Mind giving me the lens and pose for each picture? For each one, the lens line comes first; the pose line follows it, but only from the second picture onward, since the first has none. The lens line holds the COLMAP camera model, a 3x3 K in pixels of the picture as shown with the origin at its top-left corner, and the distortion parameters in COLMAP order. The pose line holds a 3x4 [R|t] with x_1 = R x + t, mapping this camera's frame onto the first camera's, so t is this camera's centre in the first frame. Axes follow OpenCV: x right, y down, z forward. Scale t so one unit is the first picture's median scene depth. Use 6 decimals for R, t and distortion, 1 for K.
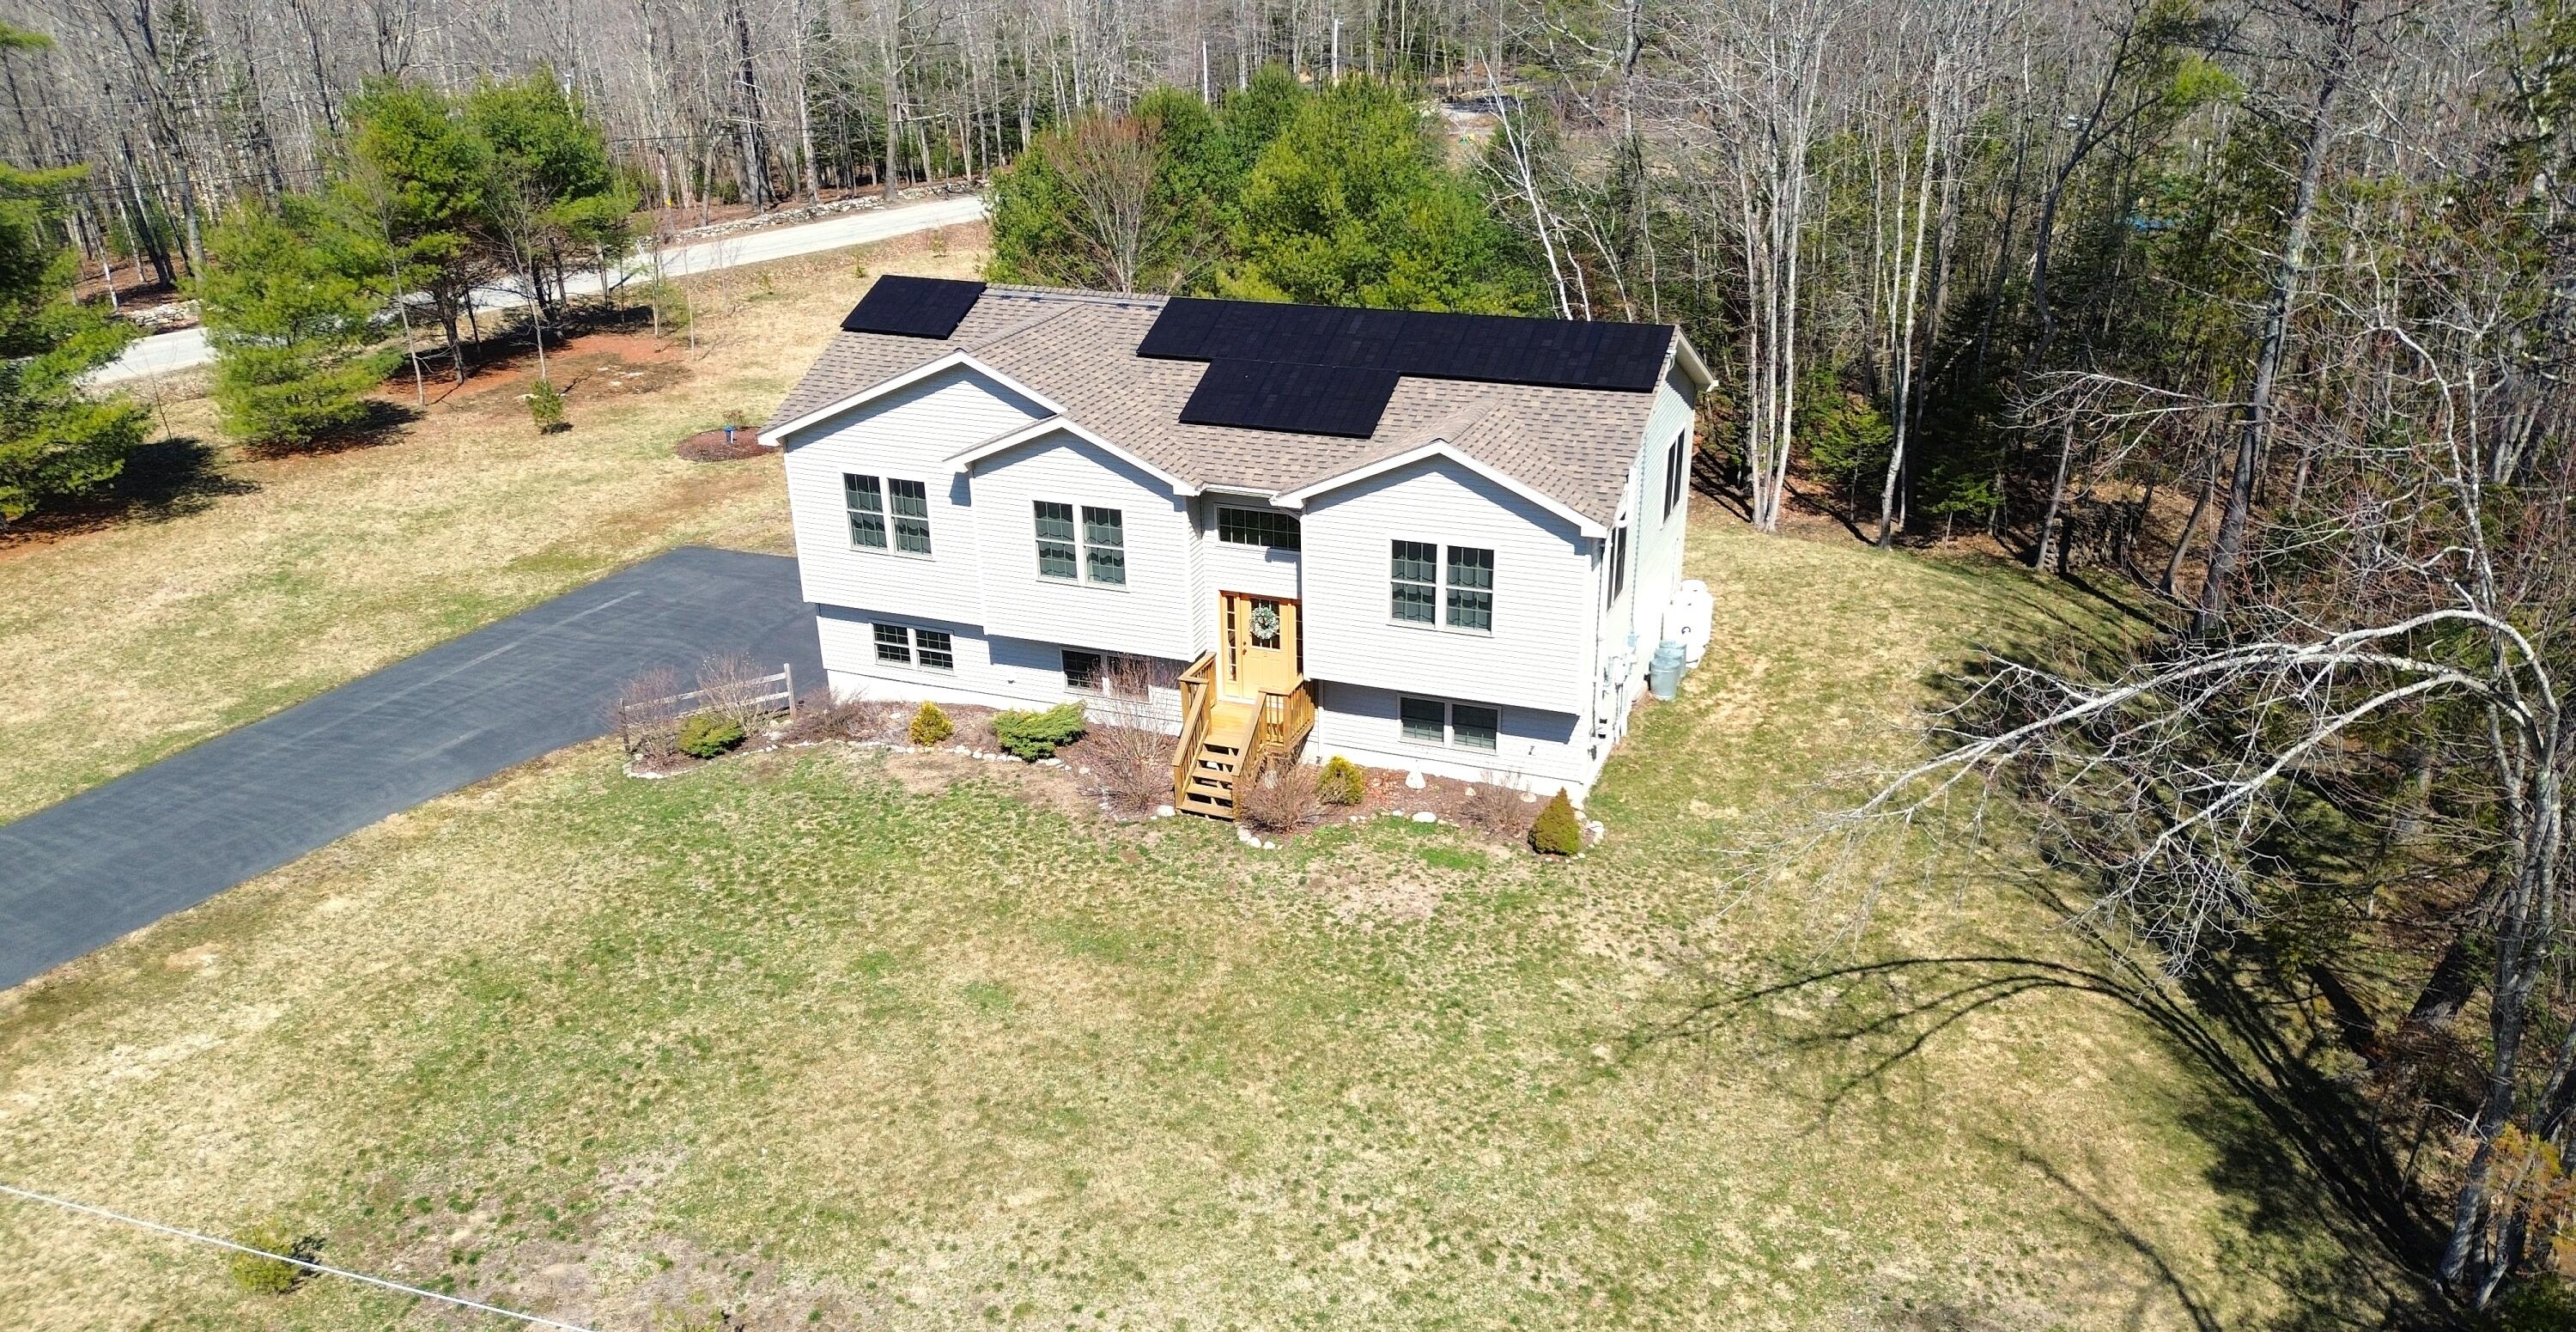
lens RADIAL K [[1813.5, 0, 1283.6], [0, 1813.5, 696.1], [0, 0, 1]] dist [0.089679, -0.115393]
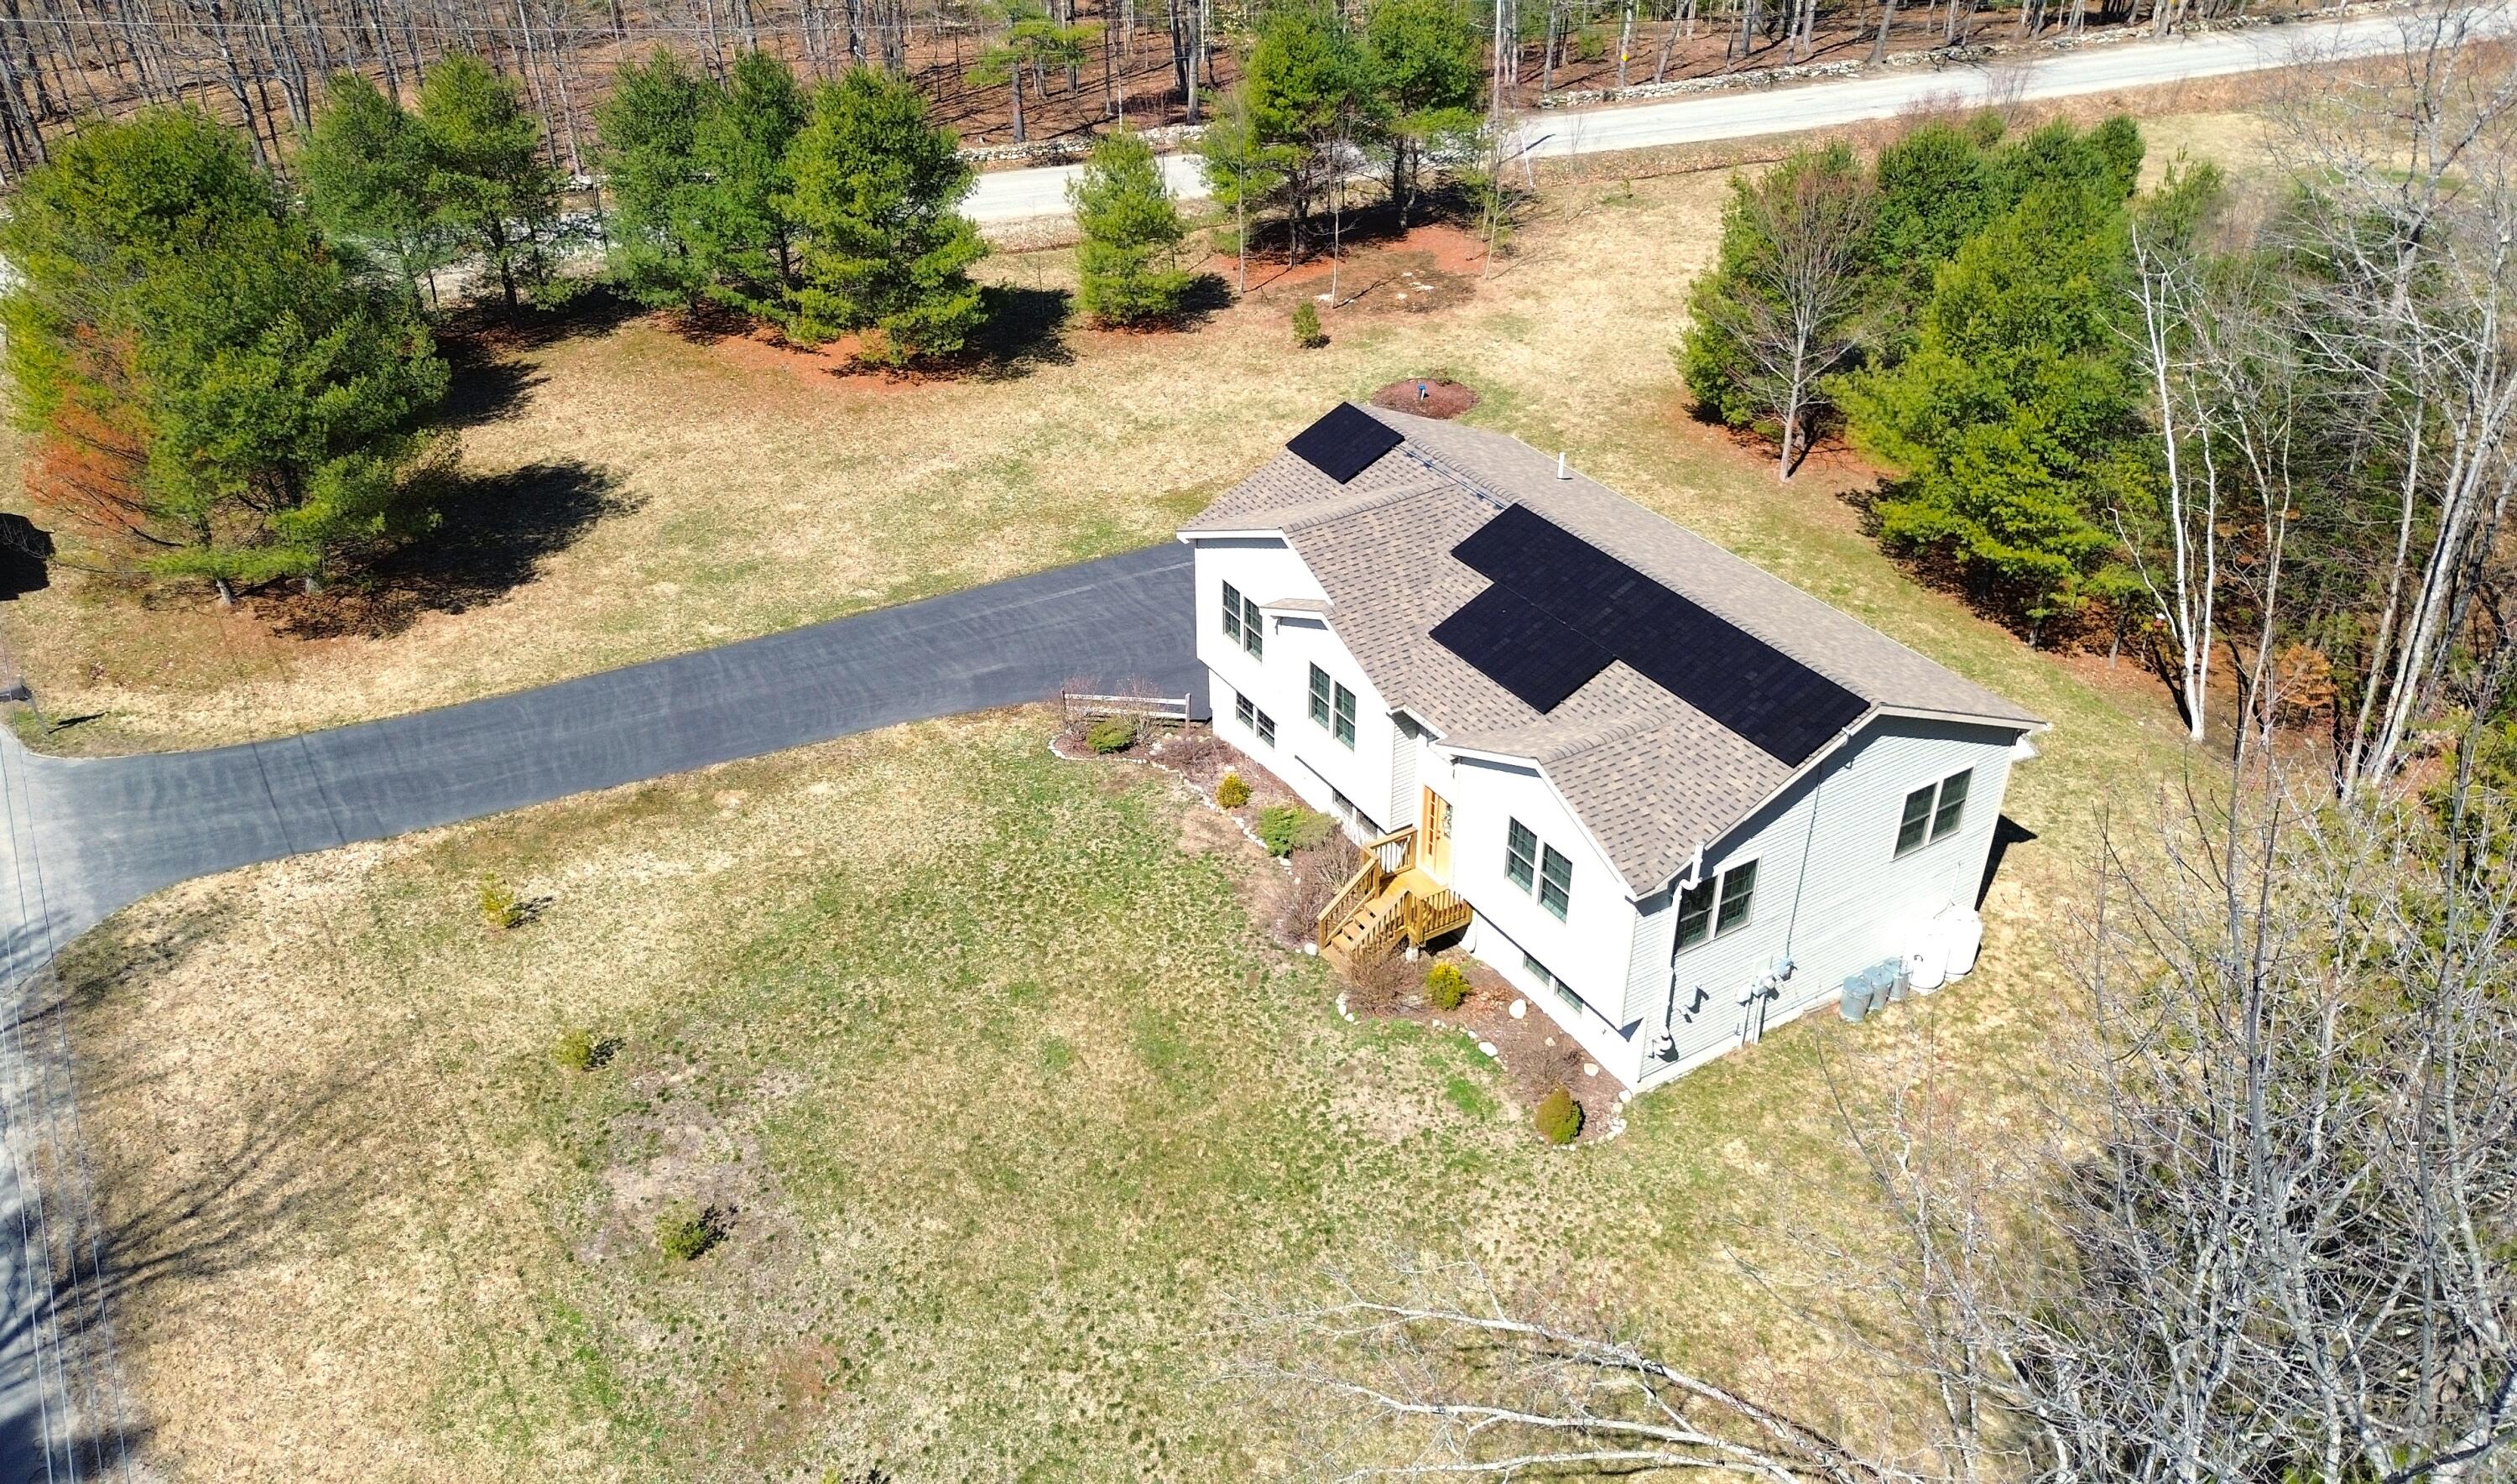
lens RADIAL K [[1834.8, 0, 1204.7], [0, 1834.8, 751.2], [0, 0, 1]] dist [0.039064, -0.001882]
pose [[0.787636, 0.337892, -0.515226, 0.455832], [-0.239681, 0.938379, 0.248995, -0.341968], [0.567611, -0.072628, 0.820087, -0.021799]]
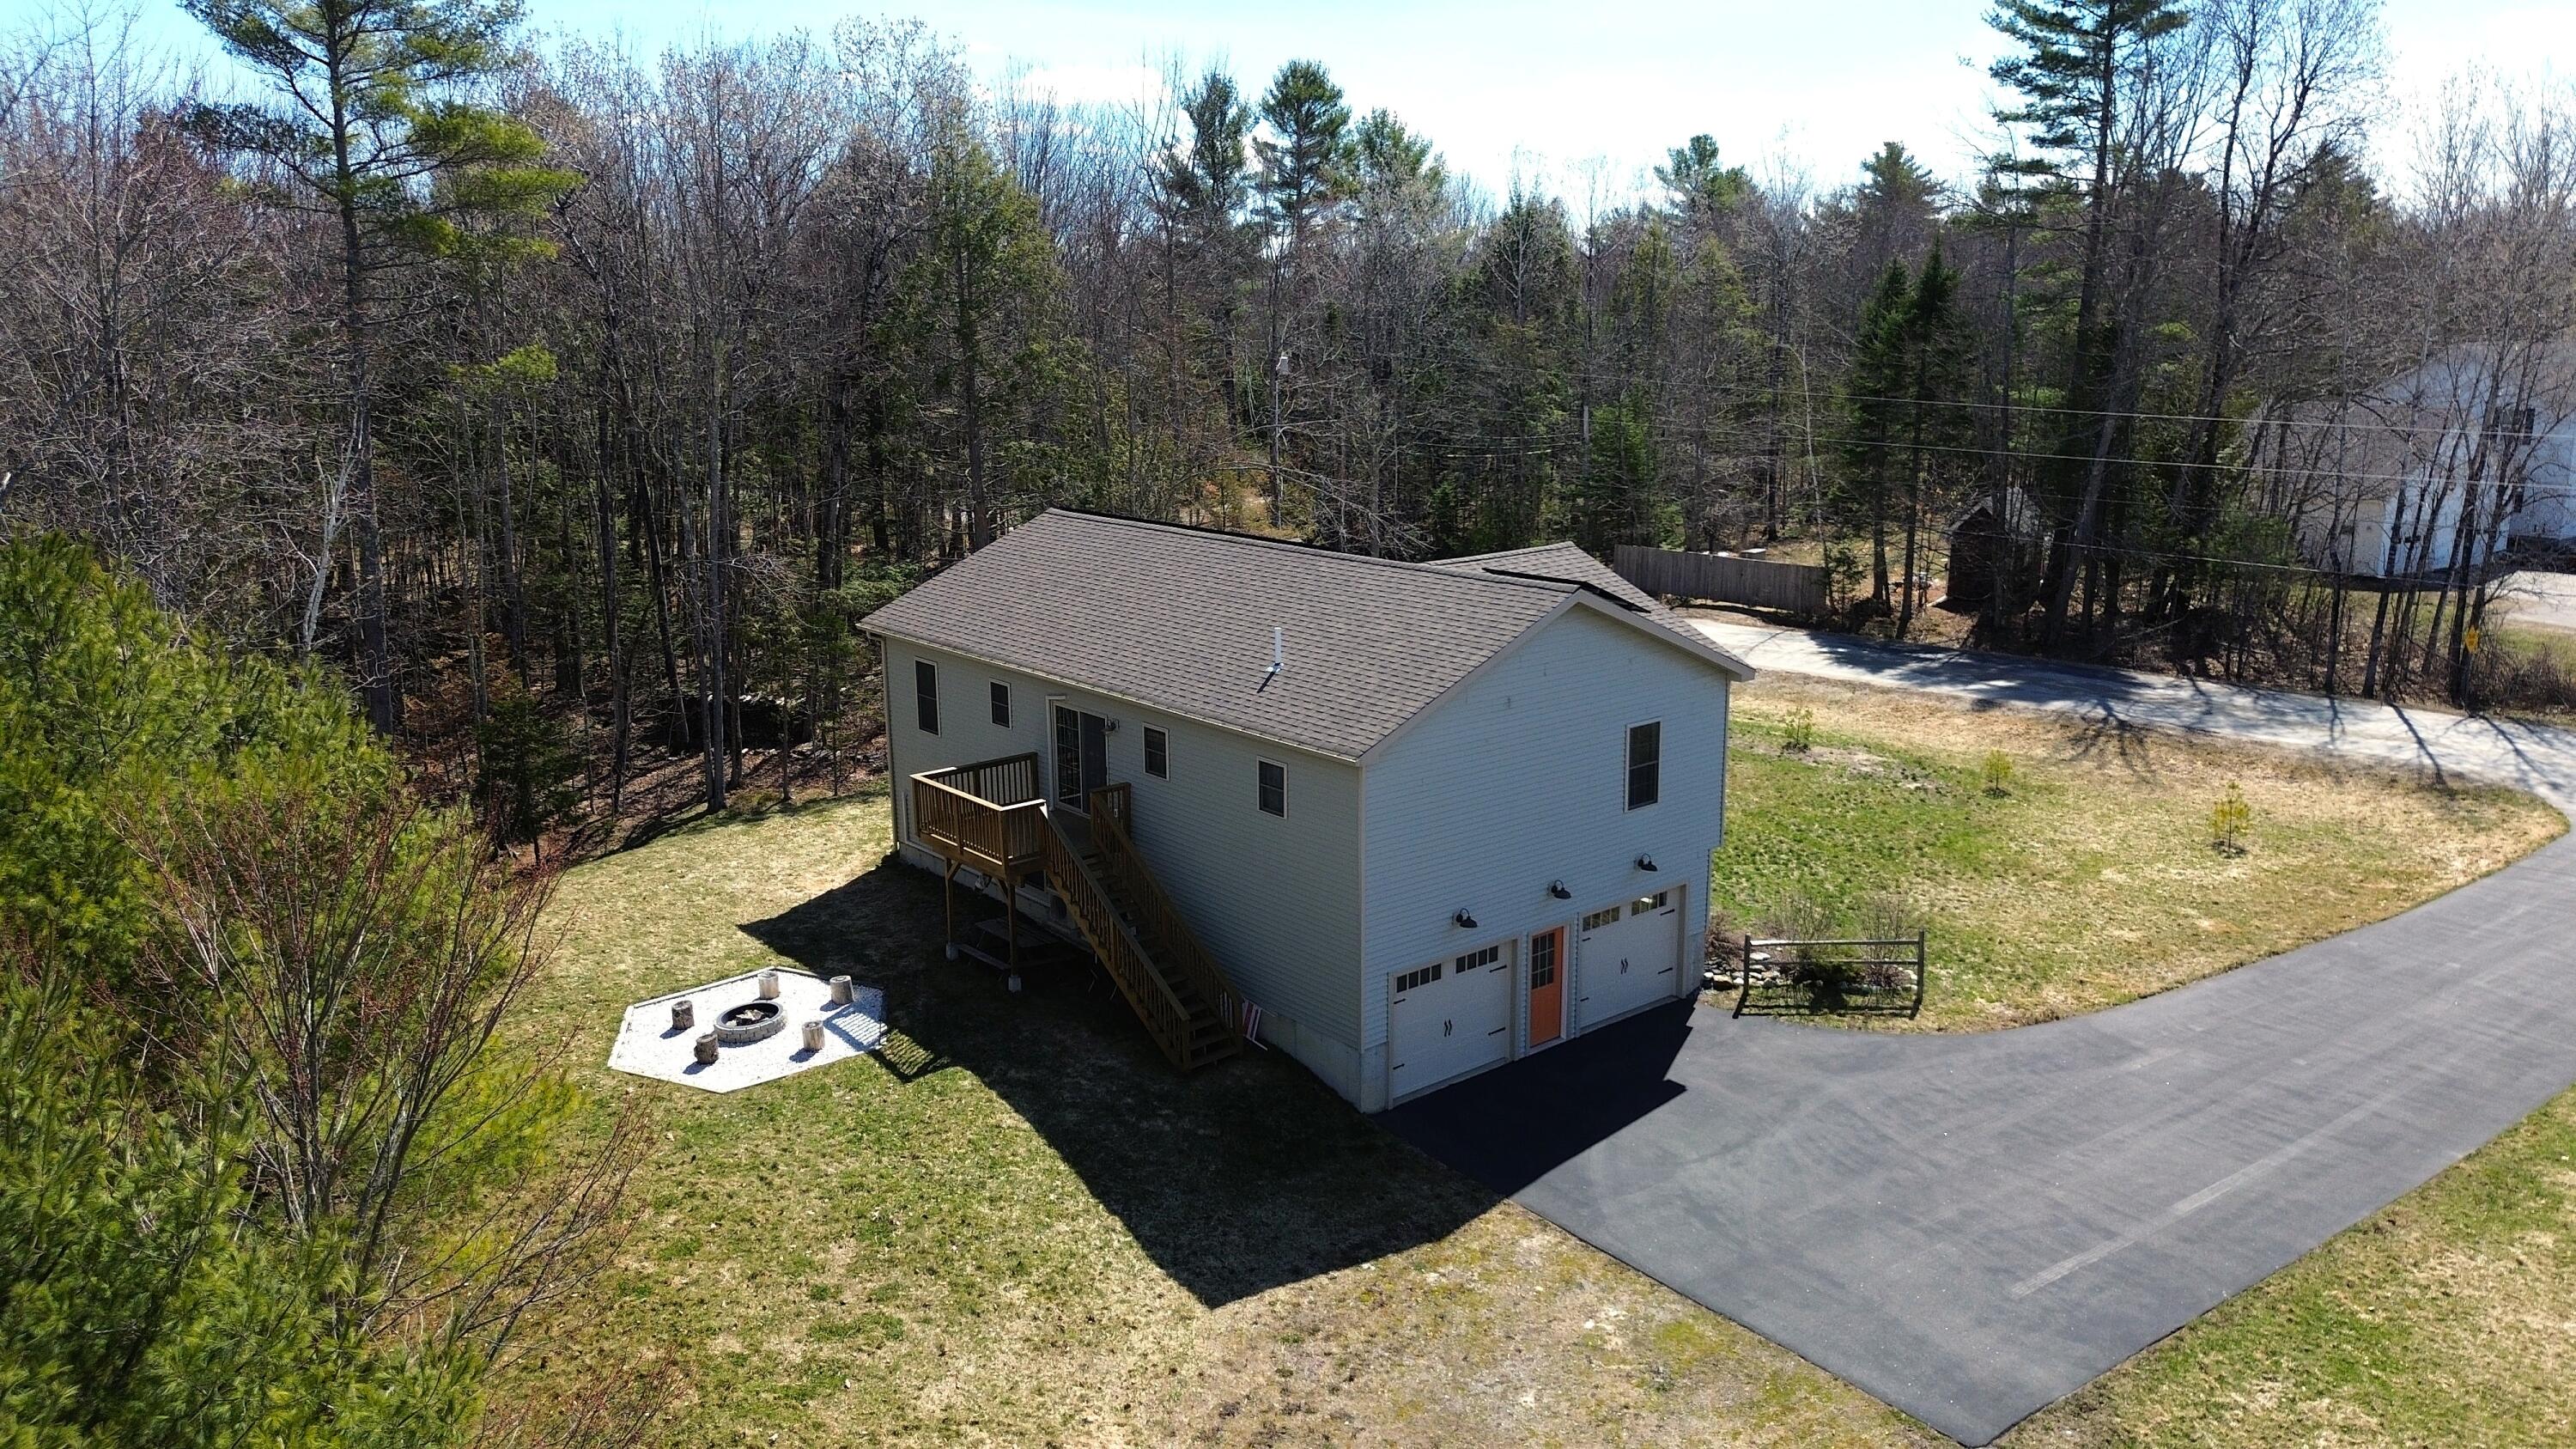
lens RADIAL K [[1806.6, 0, 1283.4], [0, 1806.6, 709.6], [0, 0, 1]] dist [0.076472, -0.079199]
pose [[-0.870996, -0.083409, 0.484158, -0.585247], [0.215592, 0.820634, 0.529225, -0.752133], [-0.441458, 0.565334, -0.696787, 1.954615]]
